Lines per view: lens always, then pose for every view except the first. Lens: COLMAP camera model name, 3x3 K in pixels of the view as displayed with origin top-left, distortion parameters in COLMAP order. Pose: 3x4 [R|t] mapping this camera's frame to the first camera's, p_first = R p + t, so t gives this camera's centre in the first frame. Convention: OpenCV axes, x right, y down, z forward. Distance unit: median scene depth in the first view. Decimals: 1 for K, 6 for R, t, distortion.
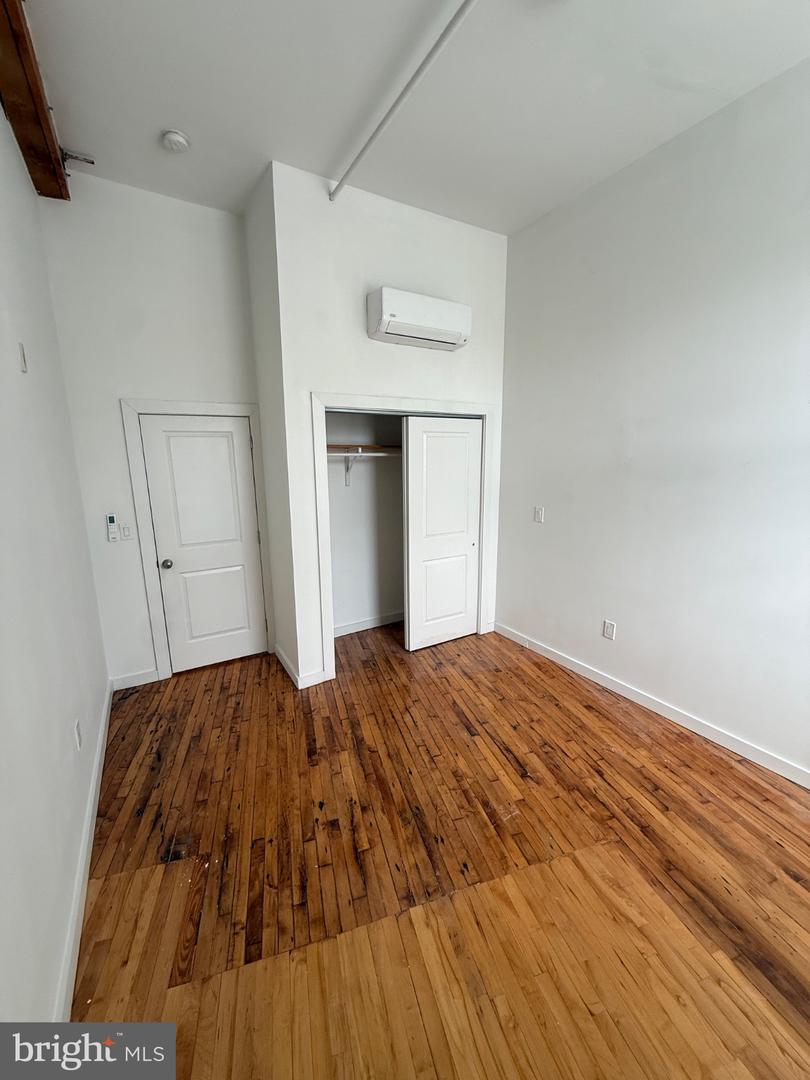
lens RADIAL K [[429.1, 0, 402.1], [0, 429.1, 538.8], [0, 0, 1]] dist [0.001334, -0.000123]
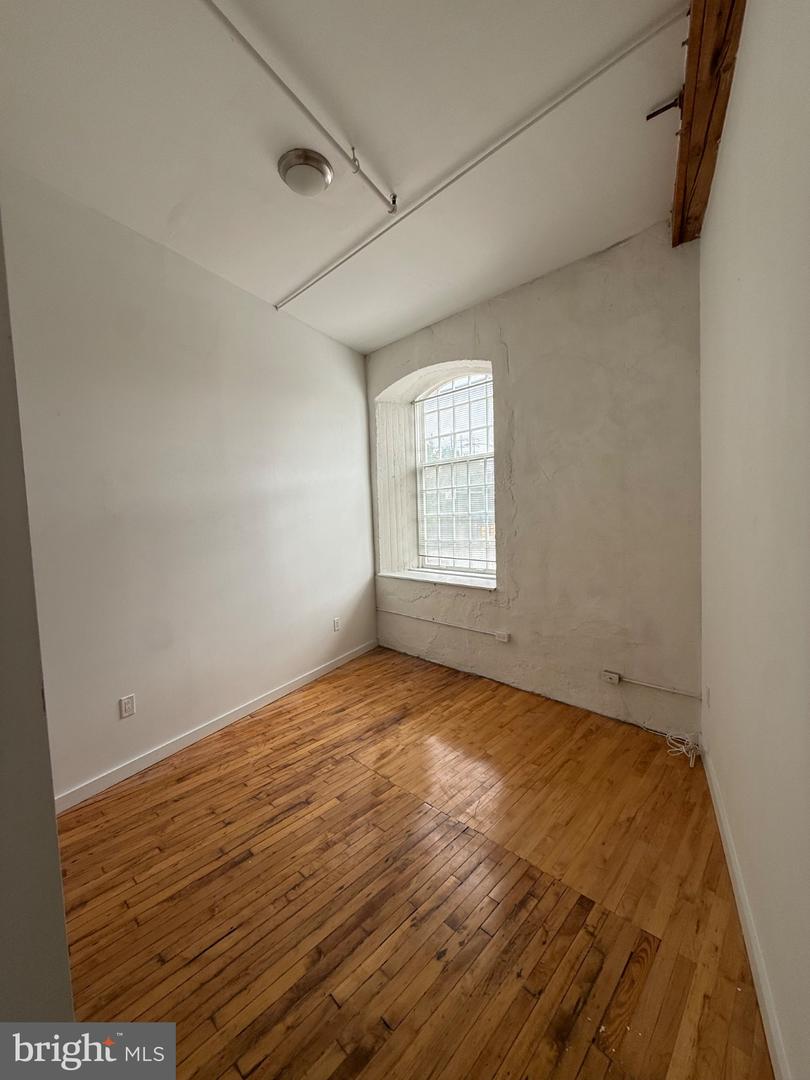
lens RADIAL K [[429.1, 0, 402.4], [0, 429.1, 540.2], [0, 0, 1]] dist [0.001334, -0.000123]
pose [[-0.491200, -0.031112, 0.870491, -0.753597], [0.206734, 0.966643, 0.151204, -0.181211], [-0.846158, 0.254232, -0.468384, 1.191940]]
